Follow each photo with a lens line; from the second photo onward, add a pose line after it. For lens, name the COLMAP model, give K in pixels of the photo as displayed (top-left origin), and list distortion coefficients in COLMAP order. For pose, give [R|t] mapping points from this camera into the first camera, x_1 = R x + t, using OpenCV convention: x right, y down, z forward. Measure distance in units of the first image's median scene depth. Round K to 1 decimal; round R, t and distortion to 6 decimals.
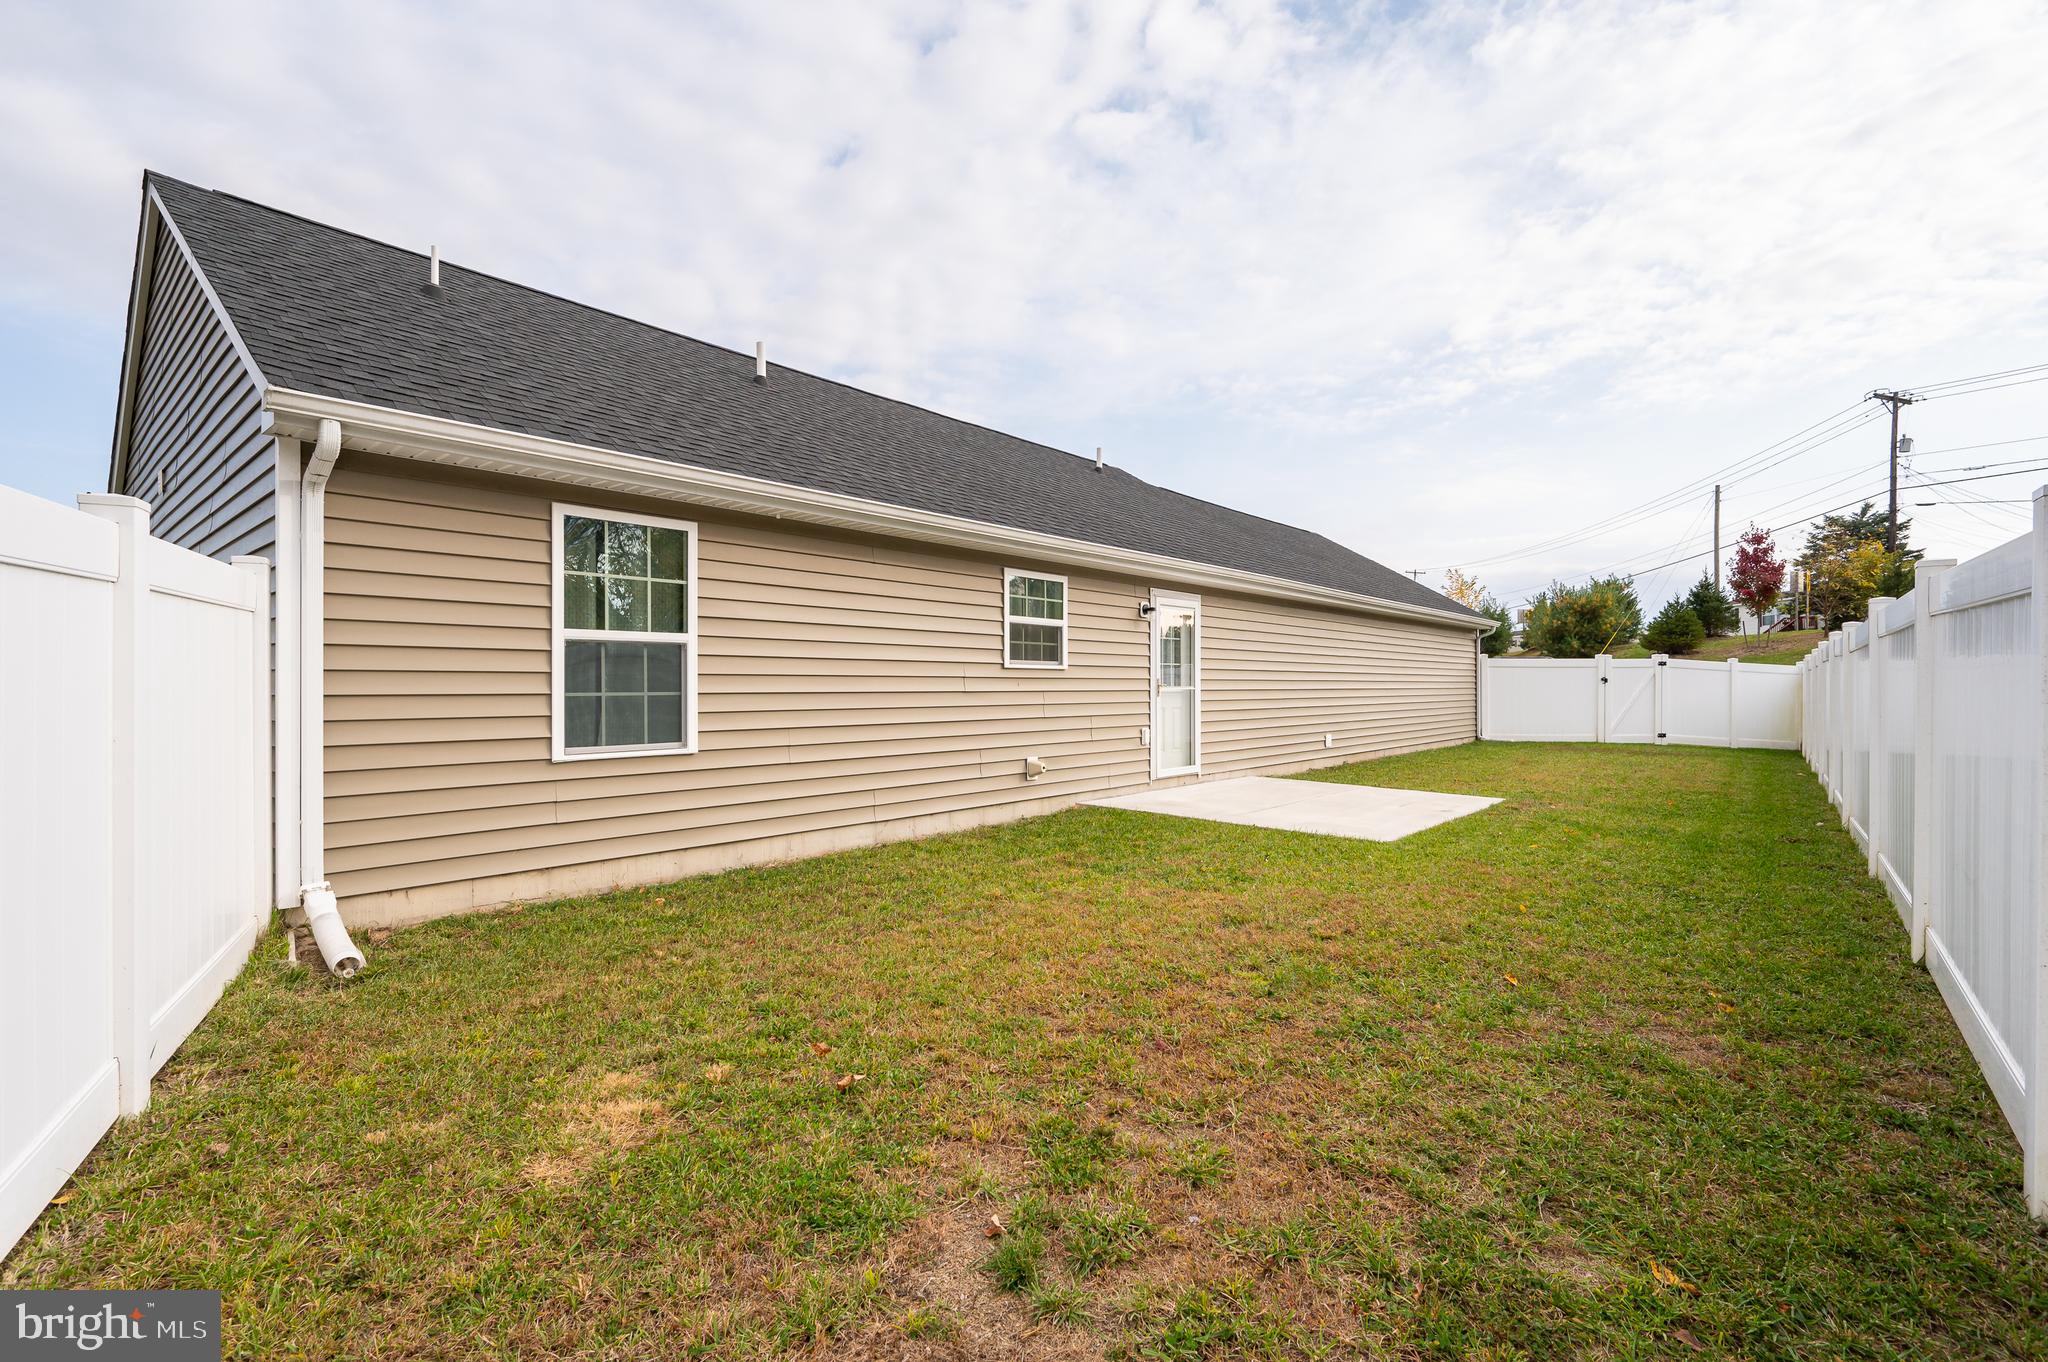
lens RADIAL K [[907.6, 0, 1024.0], [0, 907.6, 681.0], [0, 0, 1]] dist [-0.000637, -0.000122]
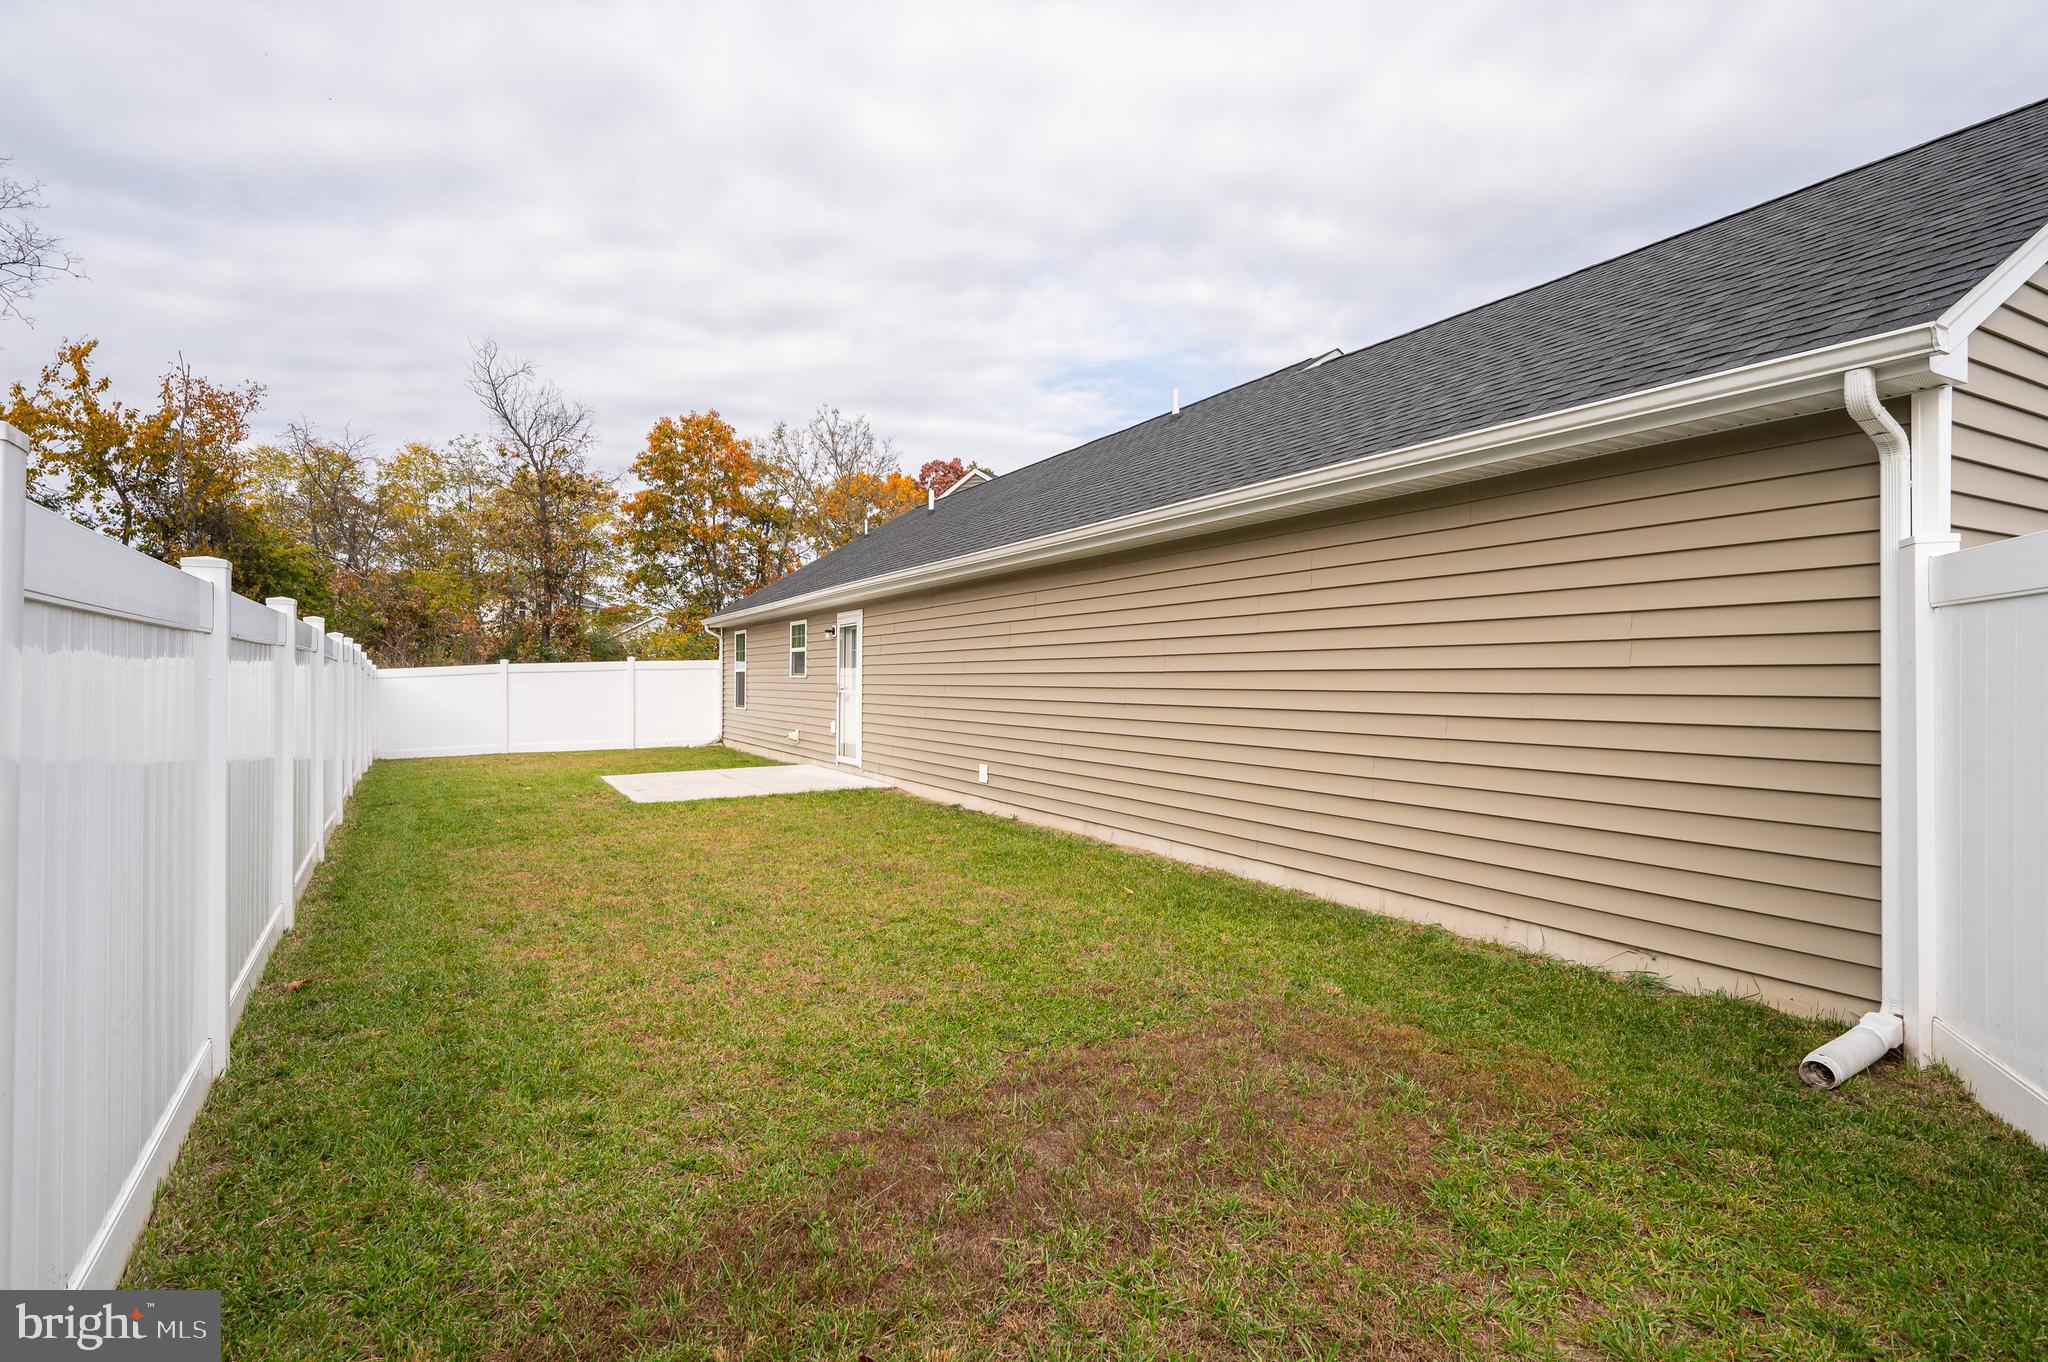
lens RADIAL K [[1038.8, 0, 1024.0], [0, 1038.8, 681.0], [0, 0, 1]] dist [0.001398, 0.000133]
pose [[-0.327531, 0.009296, -0.944795, 0.718432], [0.015560, 0.999869, 0.004444, -0.001499], [0.944712, -0.013245, -0.327633, 0.832489]]
